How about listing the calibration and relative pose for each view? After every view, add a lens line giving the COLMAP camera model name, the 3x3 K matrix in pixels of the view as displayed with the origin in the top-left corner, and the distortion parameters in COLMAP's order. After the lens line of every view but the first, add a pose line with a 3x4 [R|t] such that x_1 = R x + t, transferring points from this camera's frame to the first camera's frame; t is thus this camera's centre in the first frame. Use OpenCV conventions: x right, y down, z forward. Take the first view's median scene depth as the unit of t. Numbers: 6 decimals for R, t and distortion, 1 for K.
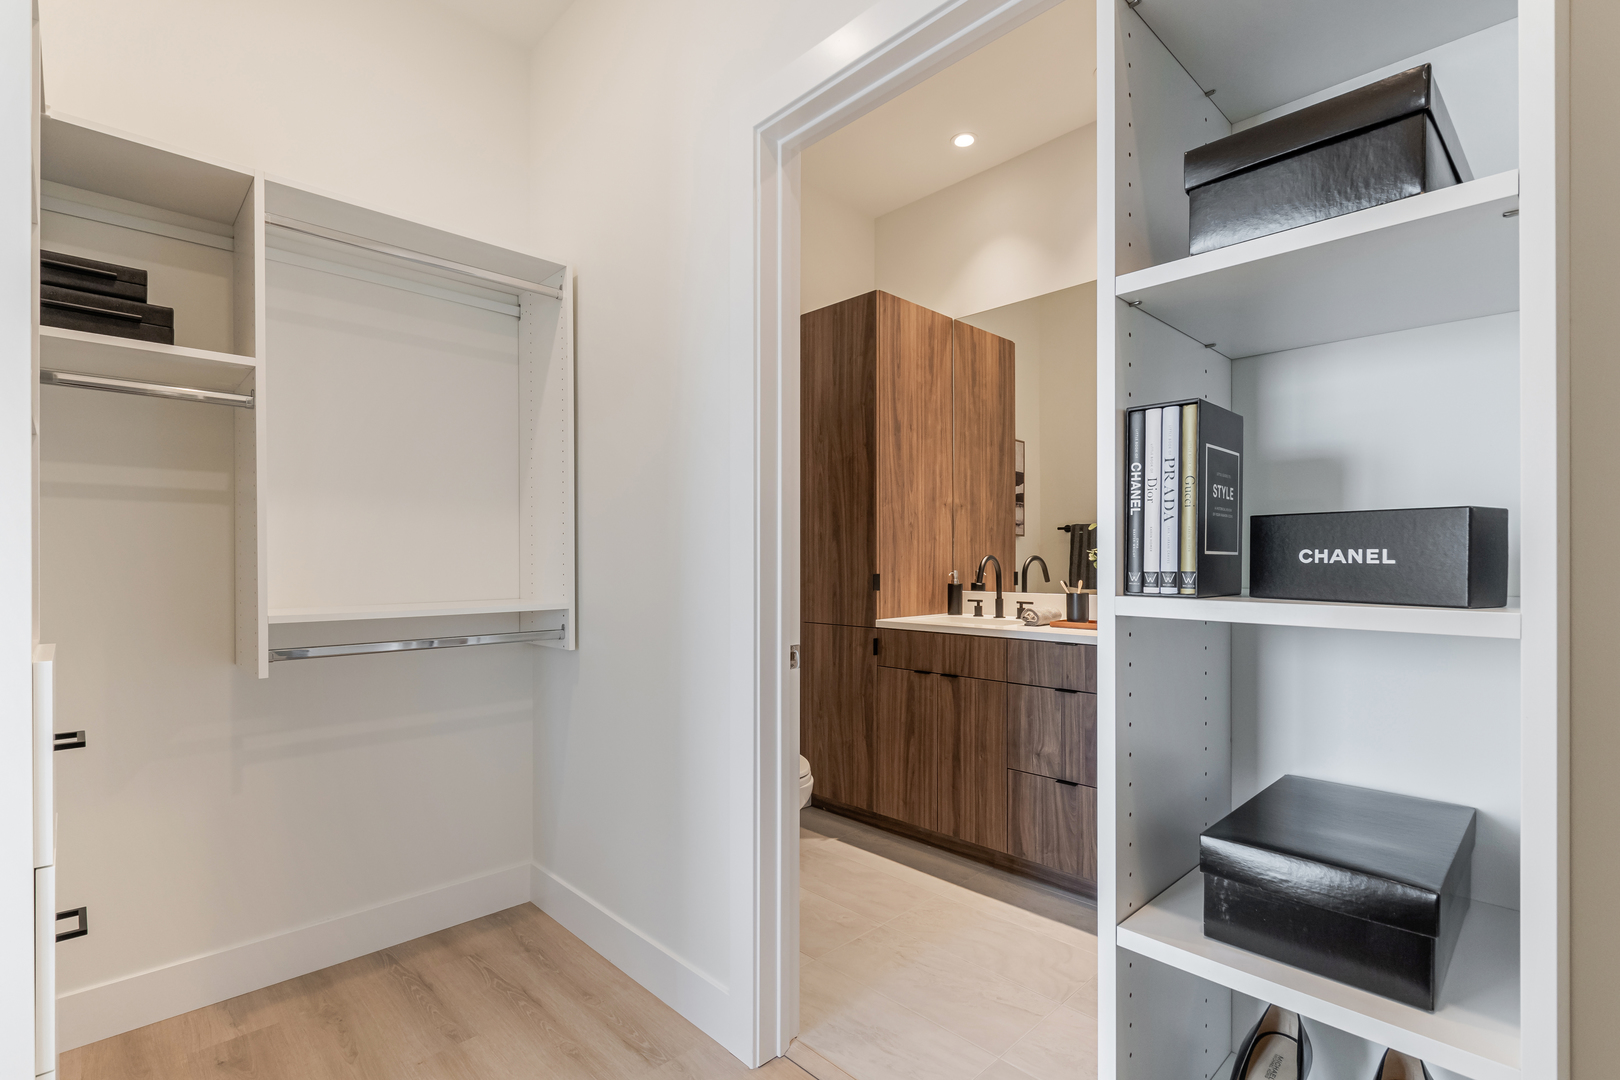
lens RADIAL K [[749.9, 0, 807.1], [0, 749.9, 565.7], [0, 0, 1]] dist [0.001048, 0.000004]
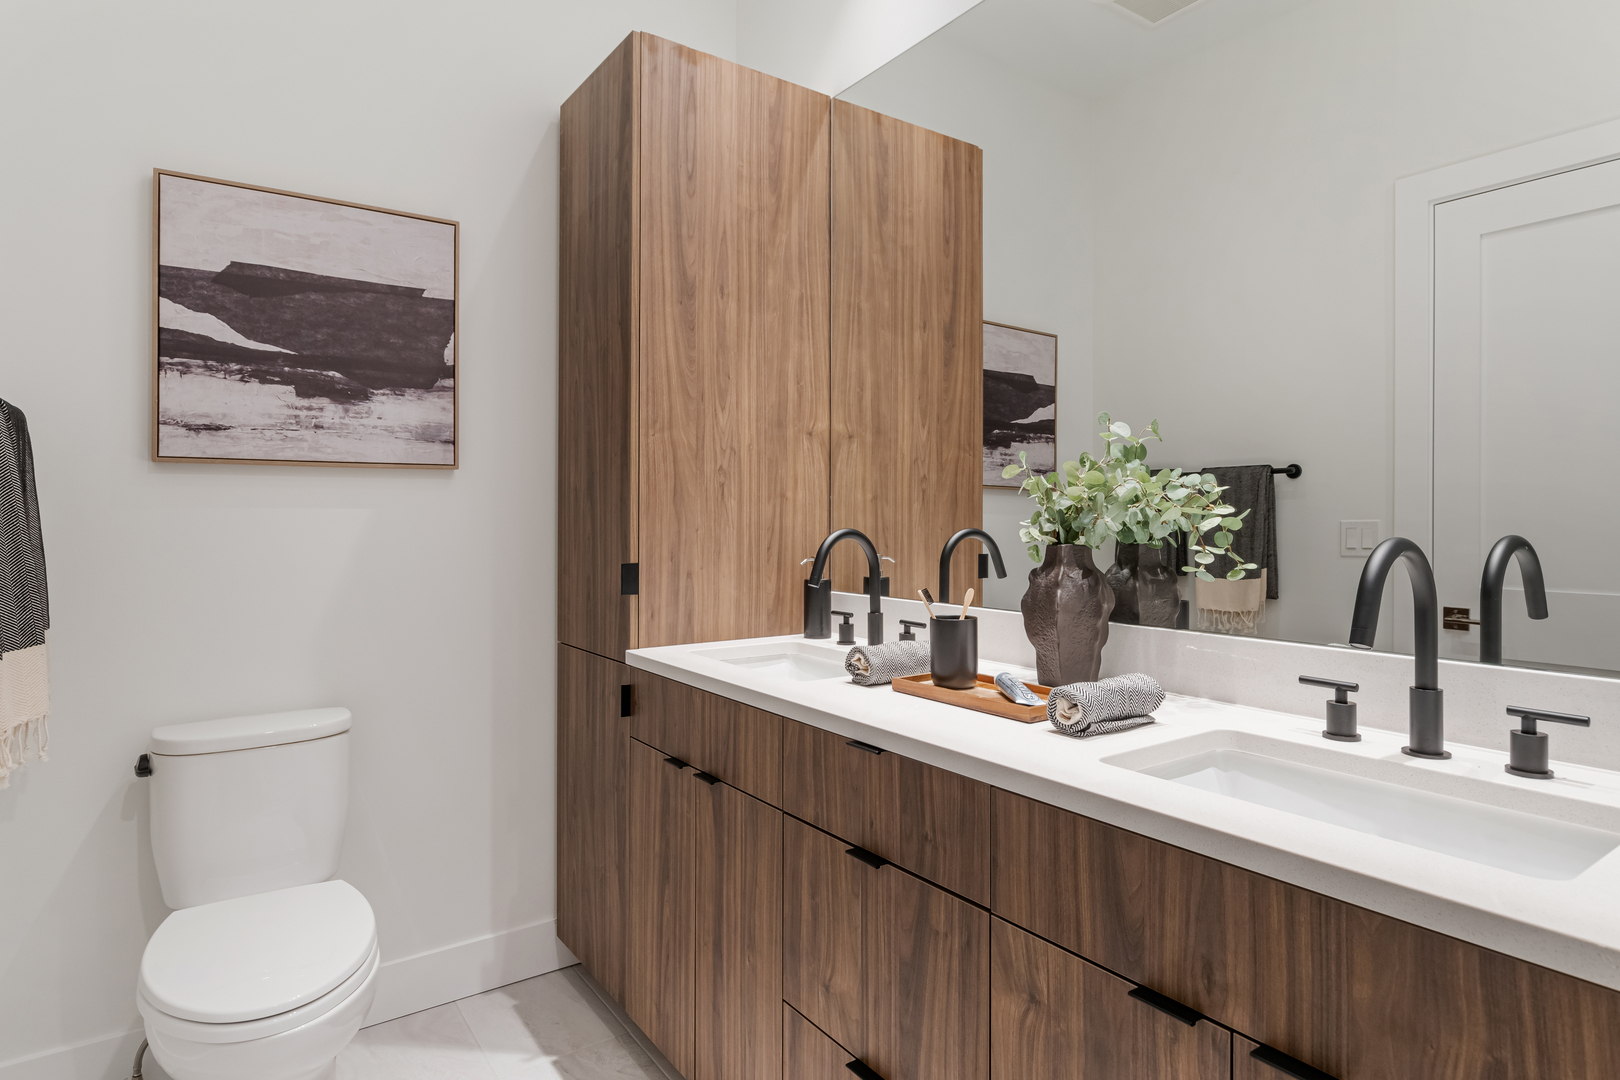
lens RADIAL K [[889.9, 0, 805.4], [0, 889.9, 514.8], [0, 0, 1]] dist [0.000555, -0.000055]
pose [[0.988028, 0.003437, -0.154235, 0.295370], [-0.004779, 0.999954, -0.008329, -0.017681], [0.154199, 0.008966, 0.987999, 0.375002]]
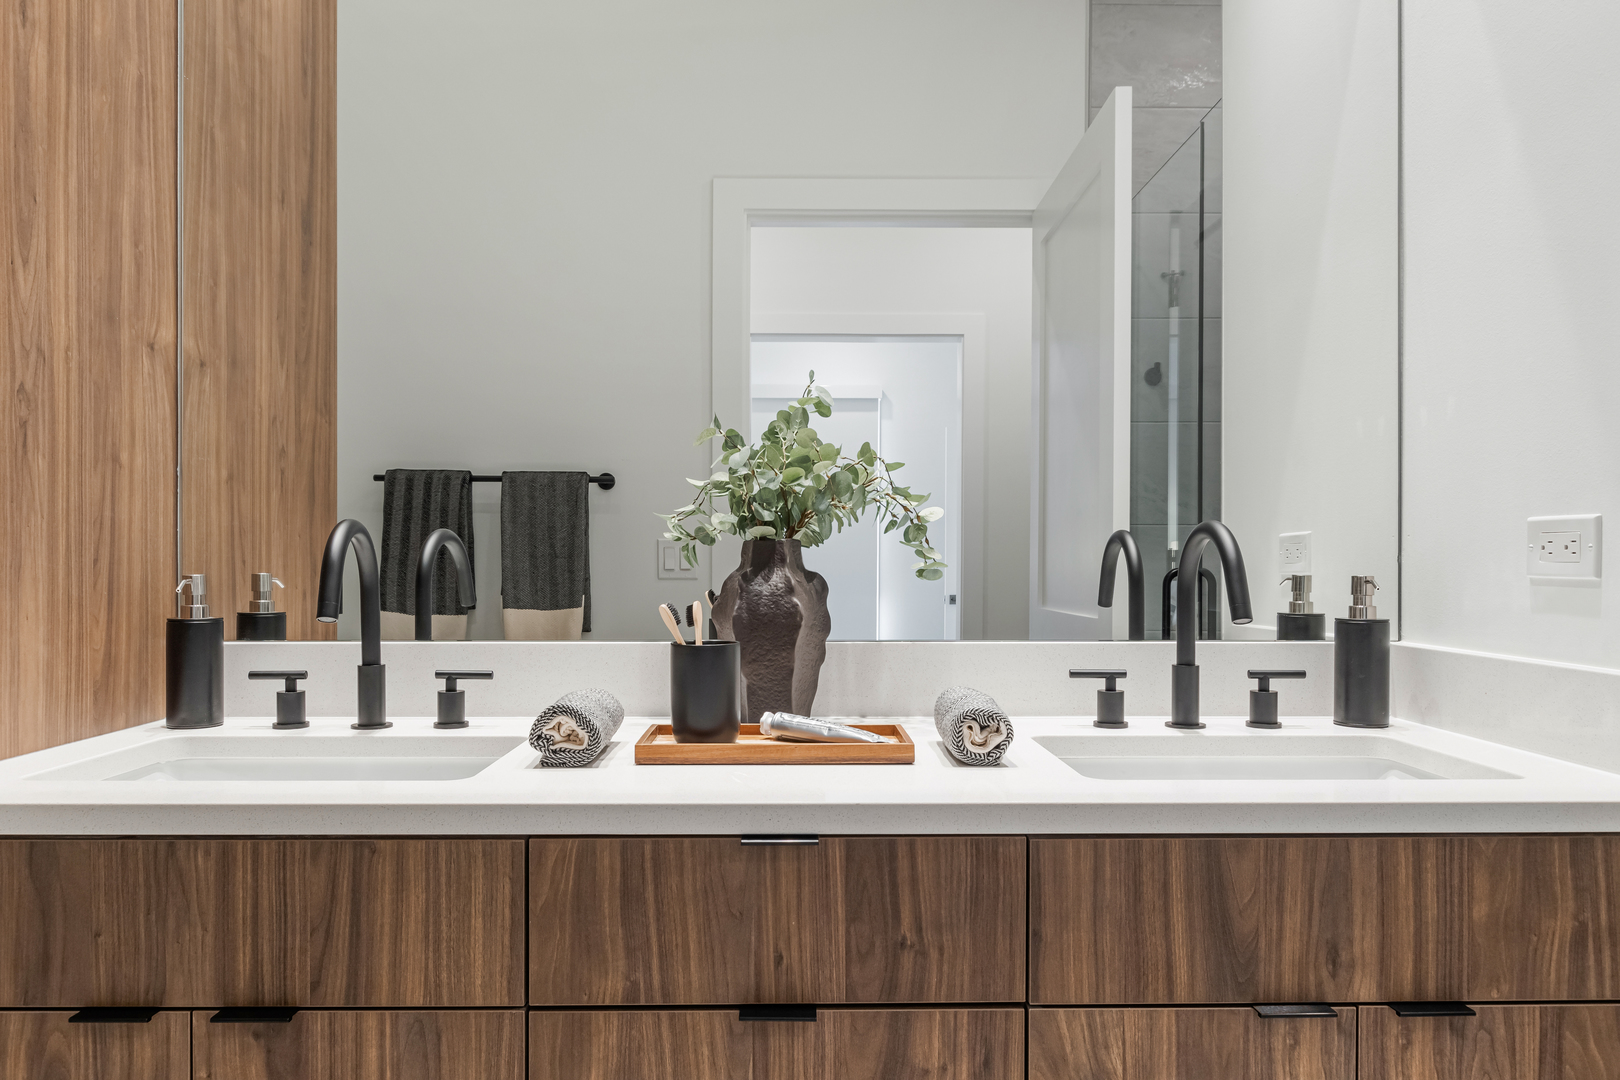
lens RADIAL K [[1126.8, 0, 809.7], [0, 1126.8, 566.4], [0, 0, 1]] dist [-0.005153, 0.004395]
pose [[0.683873, 0.000768, 0.729600, 0.042674], [0.000046, 0.999999, -0.001095, 0.004372], [-0.729601, 0.000782, 0.683873, 0.542003]]
